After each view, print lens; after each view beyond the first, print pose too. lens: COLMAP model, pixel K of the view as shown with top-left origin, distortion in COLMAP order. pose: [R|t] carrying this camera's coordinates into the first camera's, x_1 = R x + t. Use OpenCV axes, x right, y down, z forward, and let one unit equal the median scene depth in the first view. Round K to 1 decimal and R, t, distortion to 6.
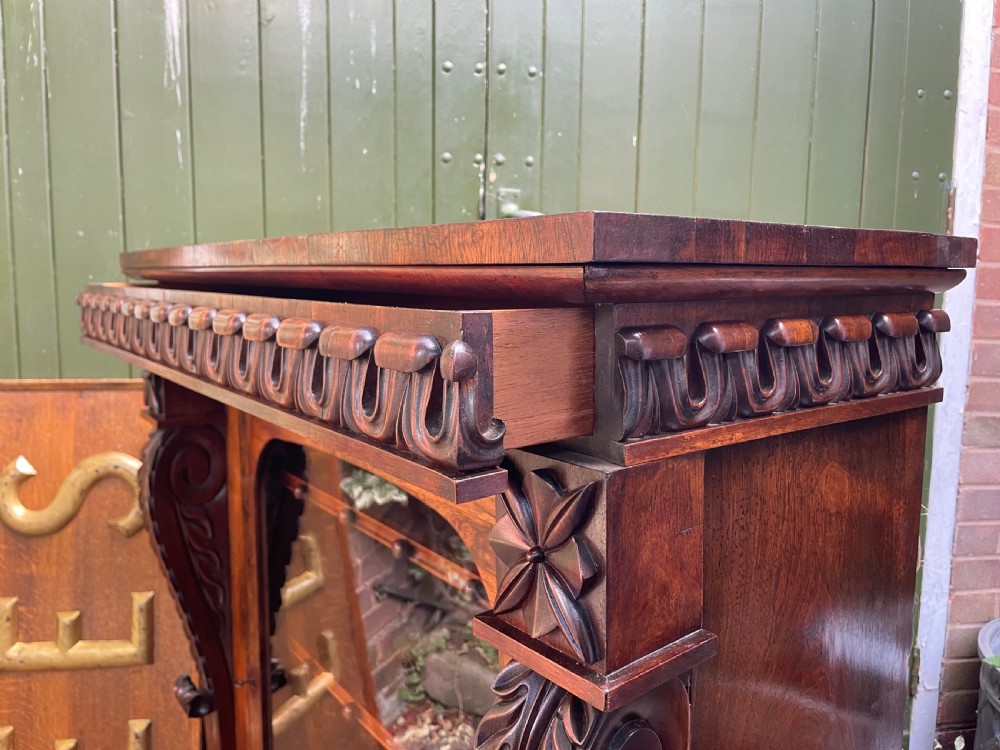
lens RADIAL K [[753.9, 0, 506.2], [0, 753.9, 373.6], [0, 0, 1]] dist [0.084472, -0.117097]
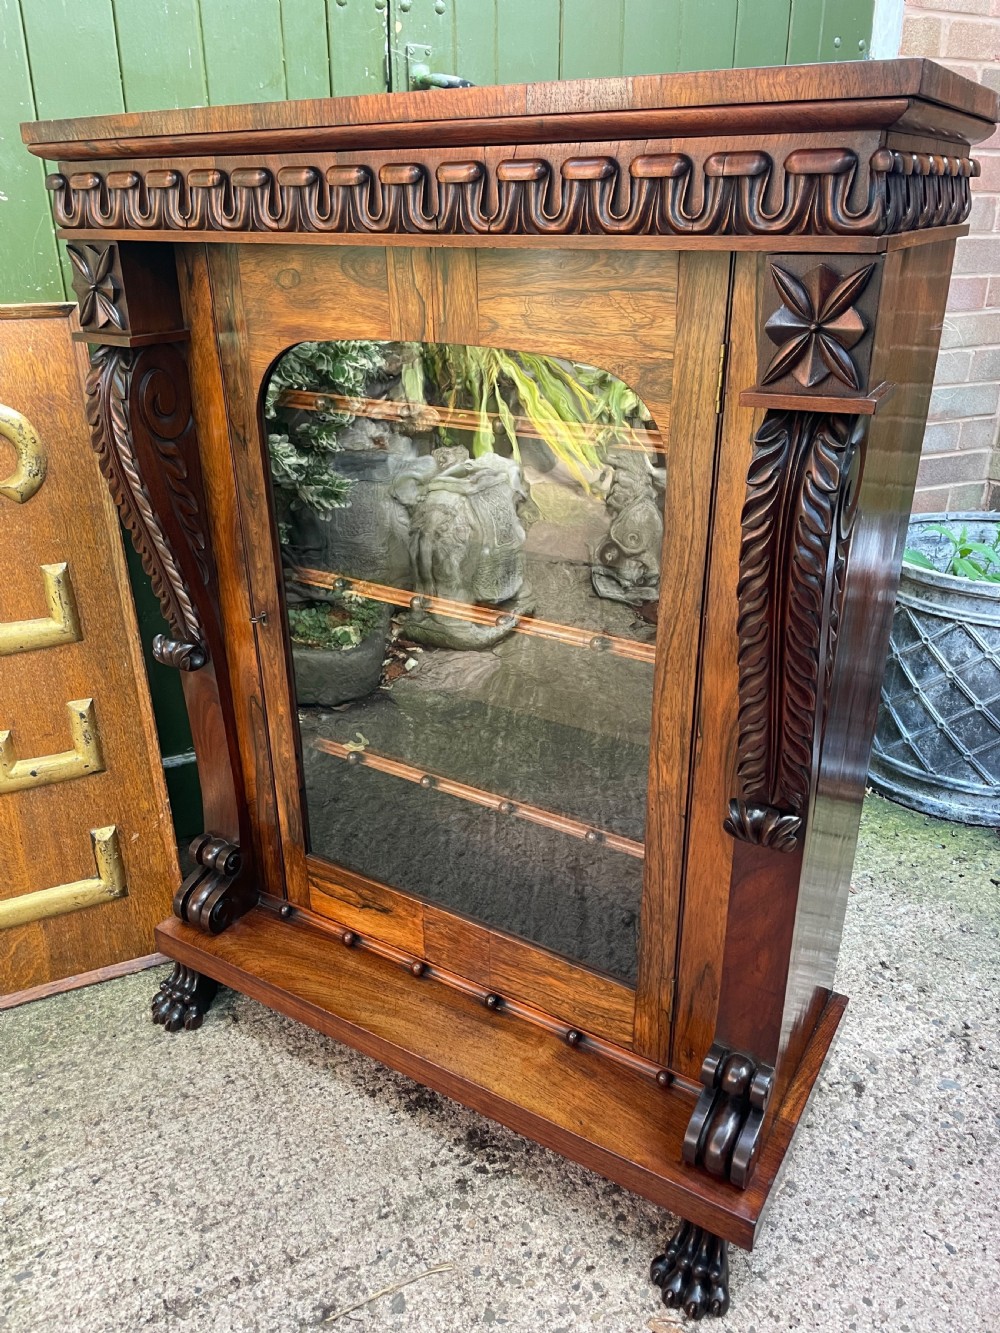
lens RADIAL K [[1013.8, 0, 499.0], [0, 1013.8, 662.2], [0, 0, 1]] dist [0.084528, -0.112809]
pose [[0.954917, -0.131816, 0.266002, -0.304759], [0.045382, 0.950303, 0.308001, 0.053651], [-0.293382, -0.282044, 0.913443, -0.234903]]
